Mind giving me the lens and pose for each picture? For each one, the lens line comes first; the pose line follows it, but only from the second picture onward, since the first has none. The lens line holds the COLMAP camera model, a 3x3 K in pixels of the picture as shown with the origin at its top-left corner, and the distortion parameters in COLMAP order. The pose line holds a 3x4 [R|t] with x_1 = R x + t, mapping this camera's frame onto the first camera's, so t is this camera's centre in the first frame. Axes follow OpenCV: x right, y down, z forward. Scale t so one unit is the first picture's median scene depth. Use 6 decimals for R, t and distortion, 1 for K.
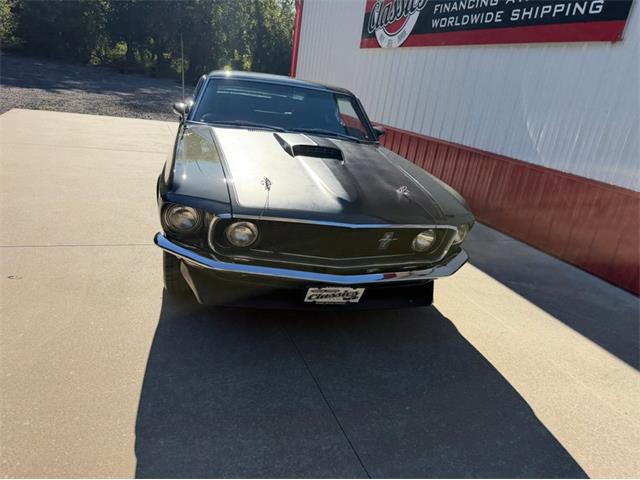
lens RADIAL K [[455.3, 0, 314.0], [0, 455.3, 242.1], [0, 0, 1]] dist [0.016499, -0.021209]
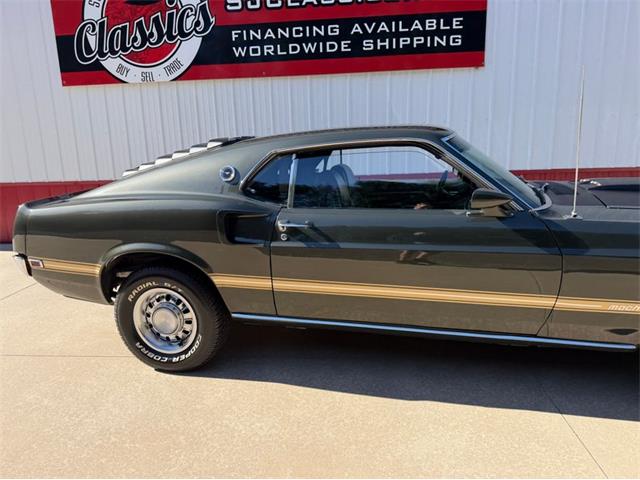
lens RADIAL K [[455.3, 0, 319.2], [0, 455.3, 238.2], [0, 0, 1]] dist [0.016499, -0.021209]
pose [[0.437553, -0.308630, 0.844568, -0.634709], [0.379872, 0.914766, 0.137479, -0.280571], [-0.815012, 0.260674, 0.517498, 0.670153]]
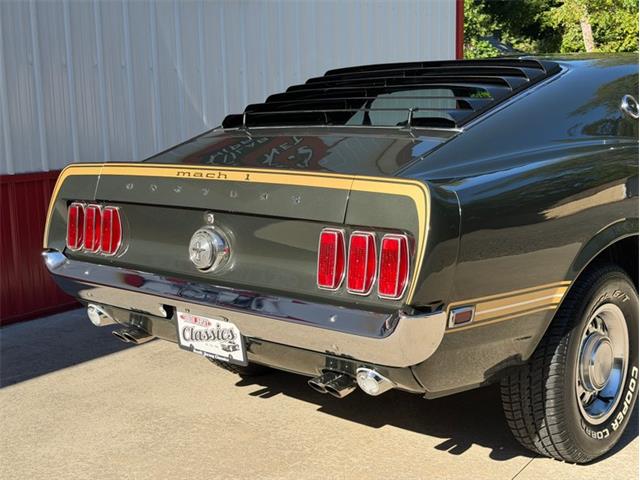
lens RADIAL K [[890.5, 0, 317.2], [0, 890.5, 242.9], [0, 0, 1]] dist [0.086520, 0.000000]
pose [[-0.577357, -0.209341, 0.789199, -0.640630], [0.245451, 0.877364, 0.412293, -0.549847], [-0.778725, 0.431750, -0.455170, 1.497237]]
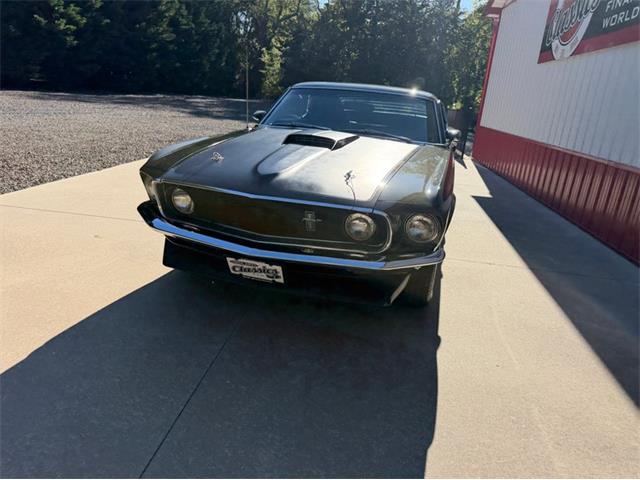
lens RADIAL K [[455.3, 0, 318.0], [0, 455.3, 239.0], [0, 0, 1]] dist [0.016499, -0.021209]
pose [[0.880109, 0.096034, -0.464957, 0.289517], [-0.135910, 0.989307, -0.052926, 0.038629], [0.454902, 0.109773, 0.883750, 0.078559]]
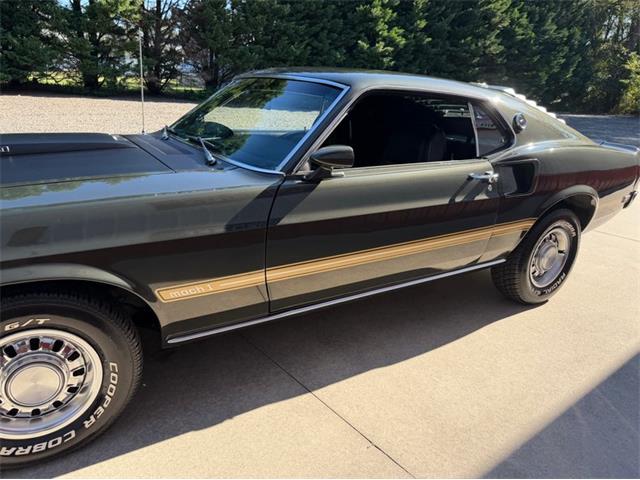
lens RADIAL K [[454.0, 0, 318.6], [0, 454.0, 244.1], [0, 0, 1]] dist [0.018815, -0.024171]
pose [[0.329138, 0.205512, -0.921647, 0.462704], [-0.325152, 0.941007, 0.093711, -0.170931], [0.886535, 0.268832, 0.376544, 0.717265]]
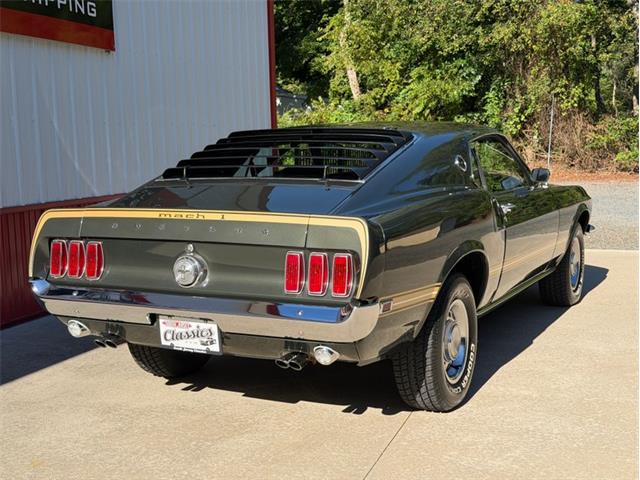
lens RADIAL K [[890.5, 0, 323.7], [0, 890.5, 236.5], [0, 0, 1]] dist [0.086520, 0.000000]
pose [[-0.769791, -0.156673, 0.618769, -0.712711], [0.161595, 0.889991, 0.426383, -0.661974], [-0.617502, 0.428216, -0.659790, 1.712474]]
